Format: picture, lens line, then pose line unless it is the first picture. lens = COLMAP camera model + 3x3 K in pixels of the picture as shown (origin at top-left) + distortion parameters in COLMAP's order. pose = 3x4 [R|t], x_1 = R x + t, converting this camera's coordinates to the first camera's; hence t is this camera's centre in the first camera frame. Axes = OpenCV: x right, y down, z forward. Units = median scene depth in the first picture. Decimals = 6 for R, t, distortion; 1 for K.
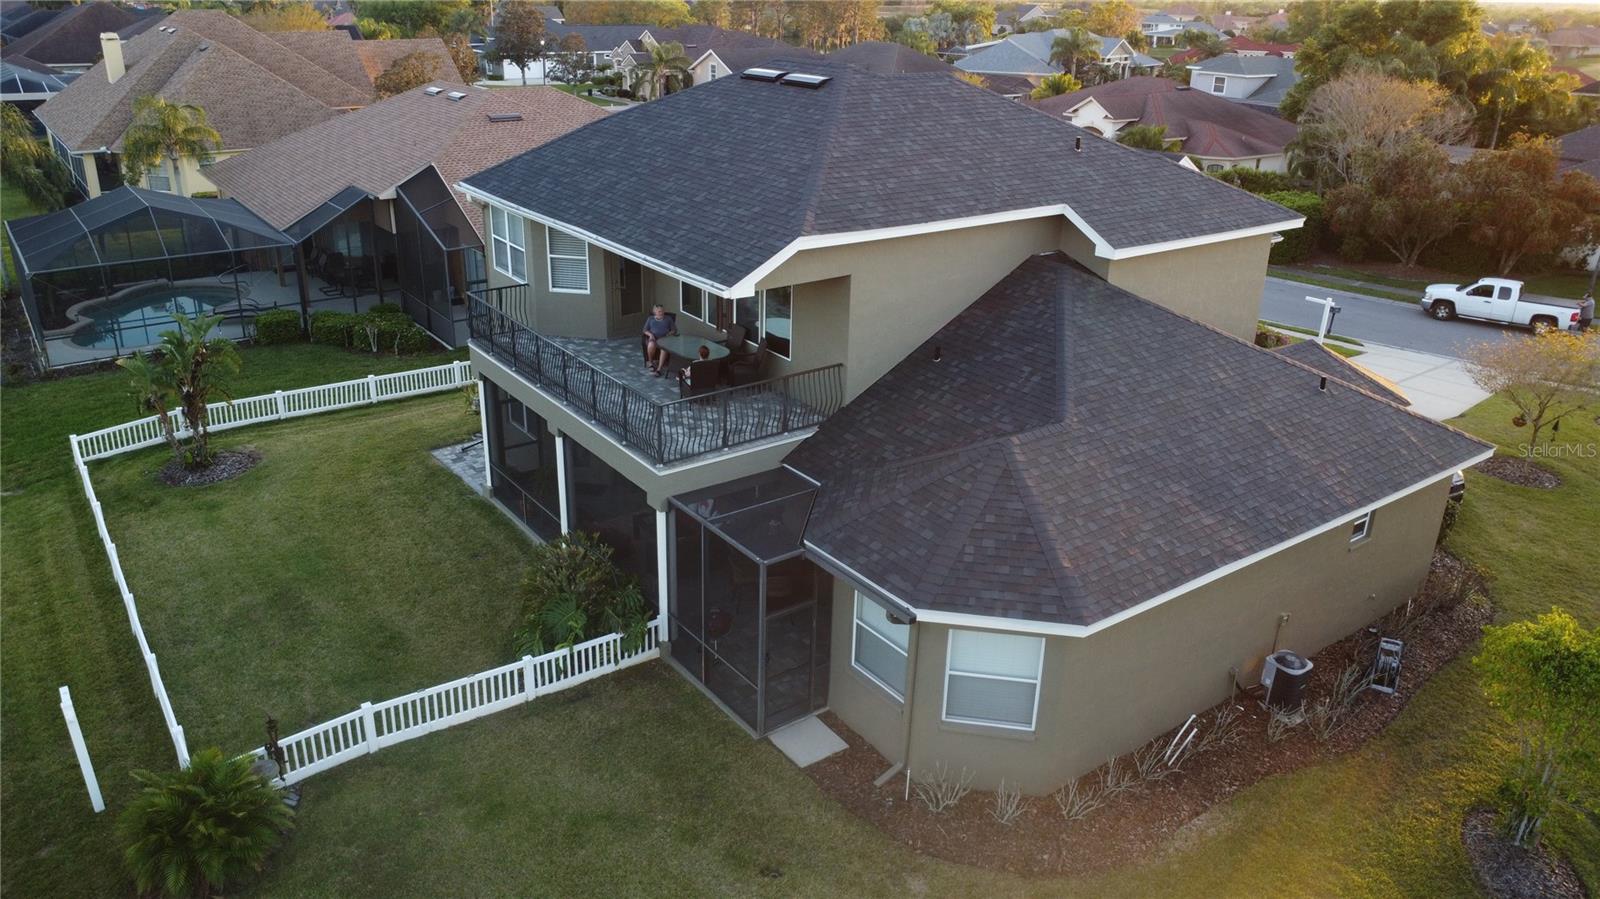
lens RADIAL K [[1157.3, 0, 791.3], [0, 1157.3, 445.2], [0, 0, 1]] dist [-0.024329, -0.012764]
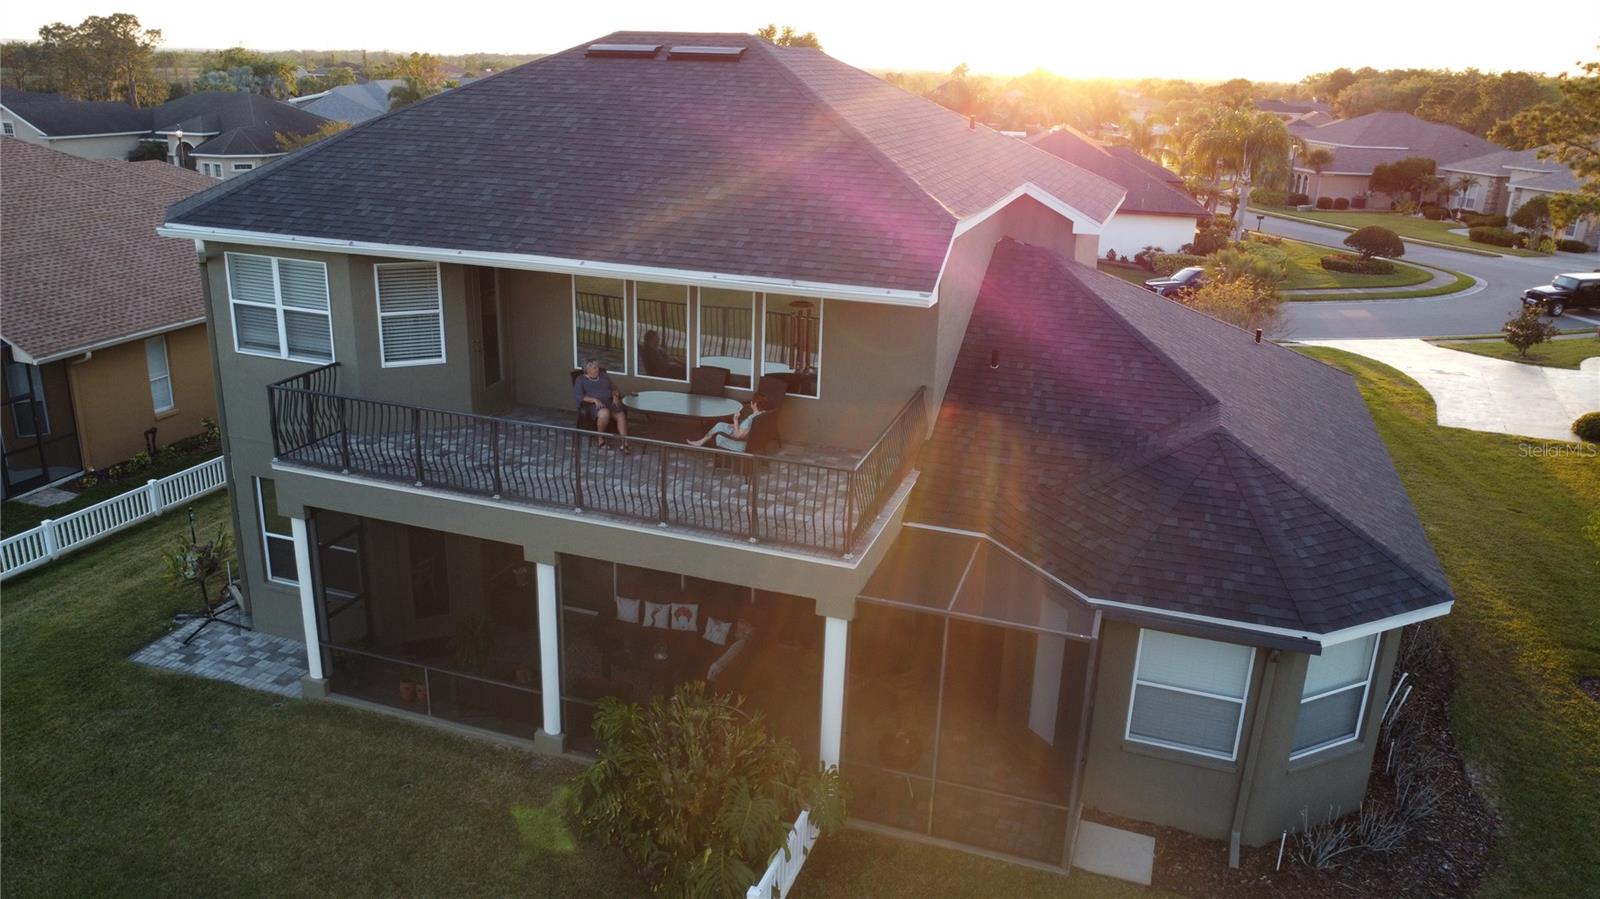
lens RADIAL K [[1157.3, 0, 791.3], [0, 1157.3, 445.2], [0, 0, 1]] dist [-0.024329, -0.012764]
pose [[0.817959, -0.178337, 0.546937, -0.358073], [0.205191, 0.978645, 0.012233, -0.044382], [-0.537439, 0.102221, 0.837085, 0.288913]]
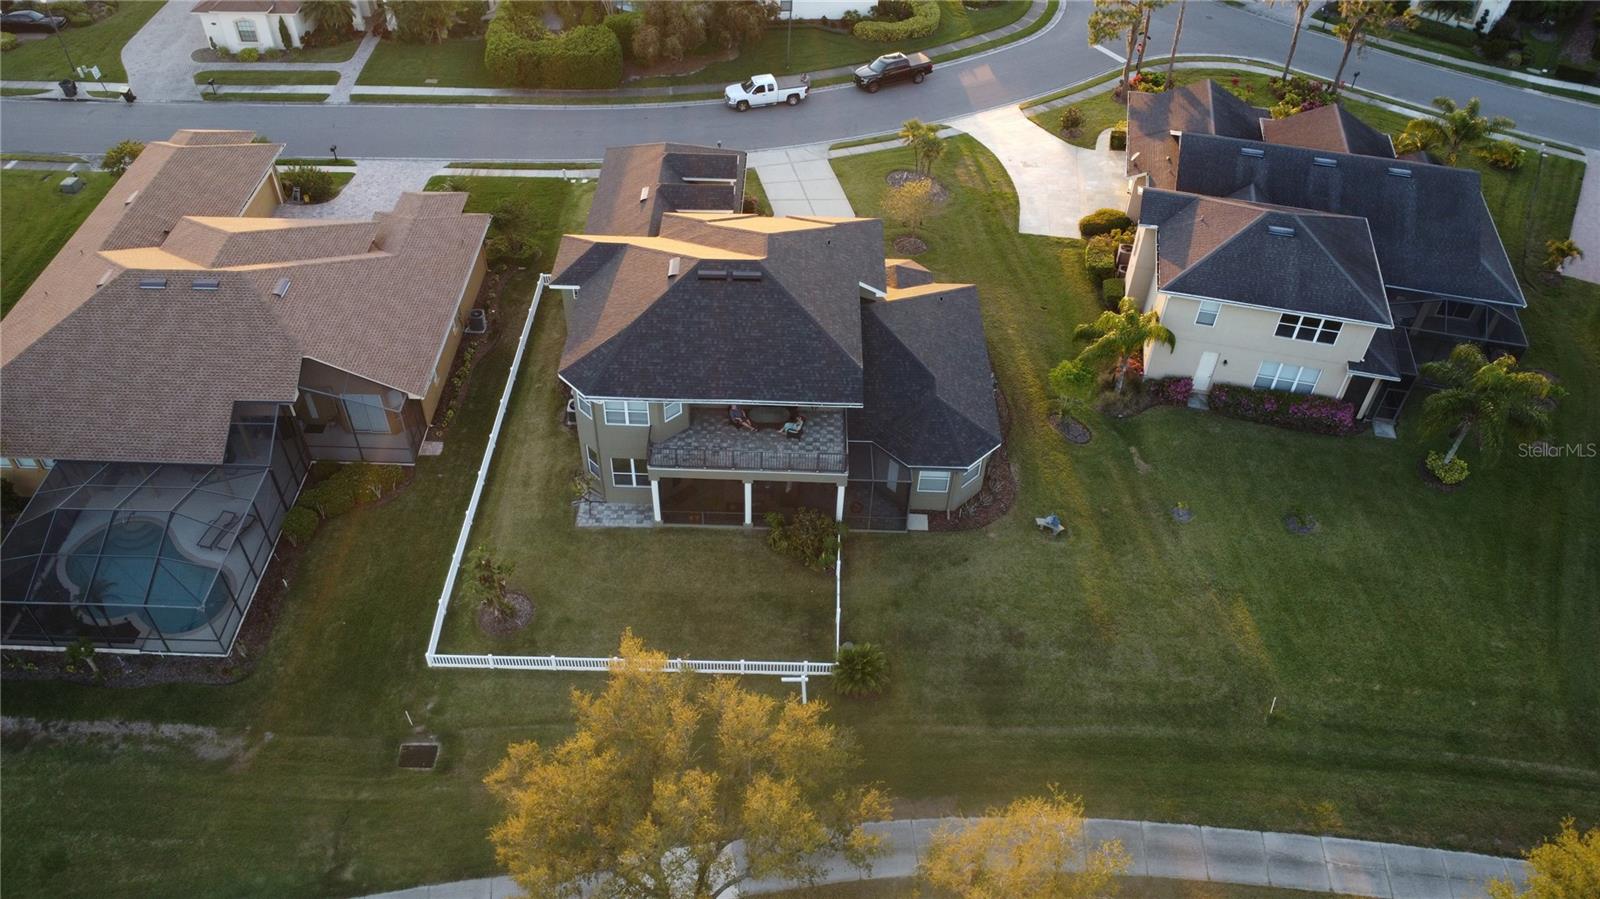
lens RADIAL K [[1157.3, 0, 791.3], [0, 1157.3, 445.2], [0, 0, 1]] dist [-0.024329, -0.012764]
pose [[0.600517, -0.557407, 0.573304, -1.115442], [0.293851, 0.820647, 0.490092, -0.908125], [-0.743660, -0.125842, 0.656607, -0.399434]]
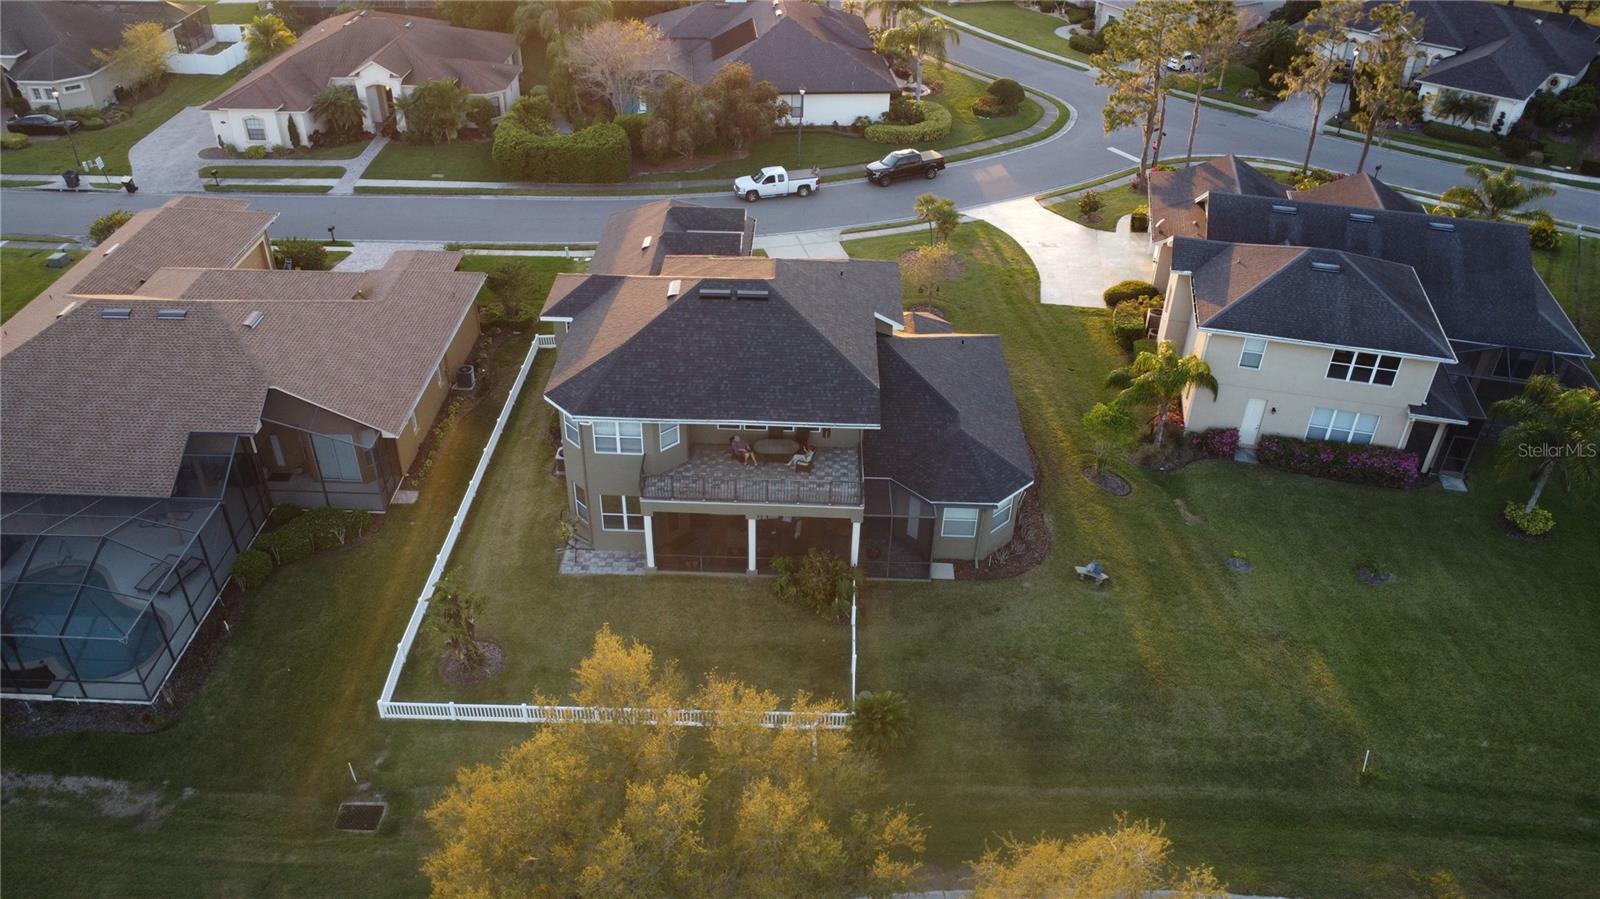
lens RADIAL K [[1157.3, 0, 791.3], [0, 1157.3, 445.2], [0, 0, 1]] dist [-0.024329, -0.012764]
pose [[0.607558, -0.457790, 0.649078, -1.120208], [0.296023, 0.888827, 0.349796, -0.637780], [-0.737051, -0.020379, 0.675530, -0.300116]]
